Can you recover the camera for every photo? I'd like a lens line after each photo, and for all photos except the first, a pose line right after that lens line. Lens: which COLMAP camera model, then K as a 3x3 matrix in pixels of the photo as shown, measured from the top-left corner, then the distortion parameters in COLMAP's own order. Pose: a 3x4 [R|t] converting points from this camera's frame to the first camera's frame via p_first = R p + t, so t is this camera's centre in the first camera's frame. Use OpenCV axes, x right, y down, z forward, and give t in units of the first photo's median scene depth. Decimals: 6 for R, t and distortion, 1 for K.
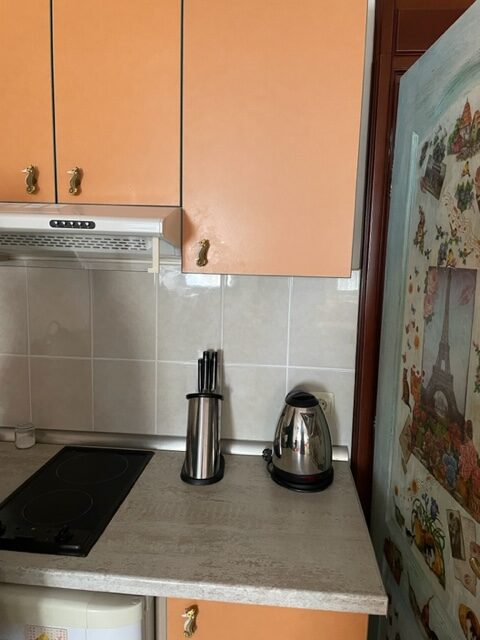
lens RADIAL K [[484.1, 0, 236.4], [0, 484.1, 318.9], [0, 0, 1]] dist [0.098278, -0.122694]
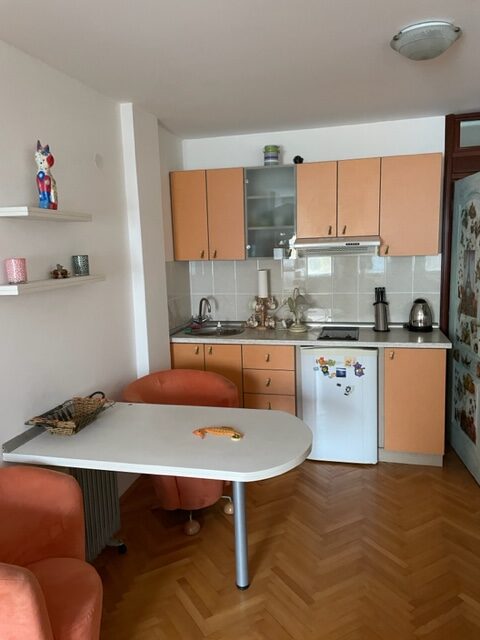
lens RADIAL K [[484.1, 0, 236.4], [0, 484.1, 318.9], [0, 0, 1]] dist [0.098278, -0.122694]
pose [[0.987015, -0.031937, -0.157422, -0.482050], [0.033514, 0.999411, 0.007370, 0.222139], [0.157094, -0.012551, 0.987504, -1.996512]]
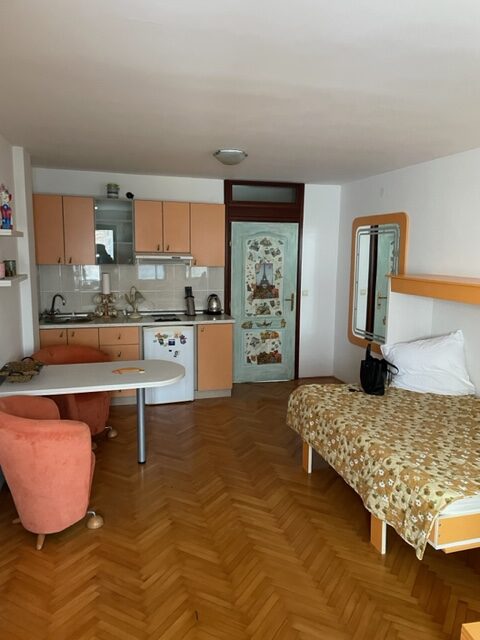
lens RADIAL K [[479.0, 0, 241.3], [0, 479.0, 317.8], [0, 0, 1]] dist [0.090599, -0.122465]
pose [[0.935727, -0.062530, 0.347138, -1.182969], [0.059994, 0.998035, 0.018058, 0.316015], [-0.347586, 0.003929, 0.937640, -3.220022]]
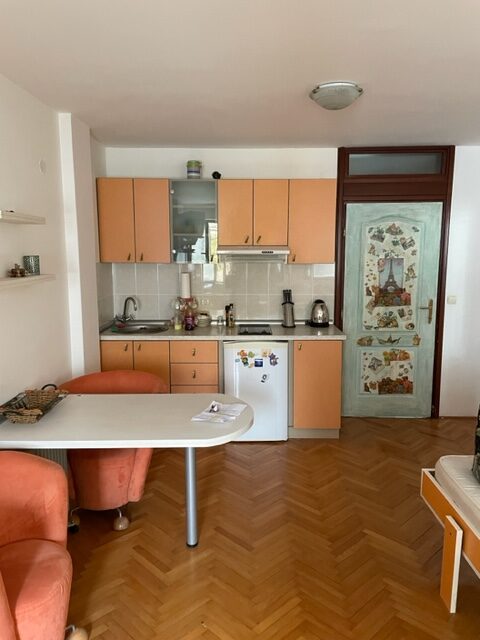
lens RADIAL K [[479.0, 0, 241.3], [0, 479.0, 317.8], [0, 0, 1]] dist [0.090599, -0.122465]
pose [[0.995625, -0.038847, 0.084976, -0.705638], [0.038370, 0.999237, 0.007239, 0.244047], [-0.085192, -0.003947, 0.996357, -2.293781]]
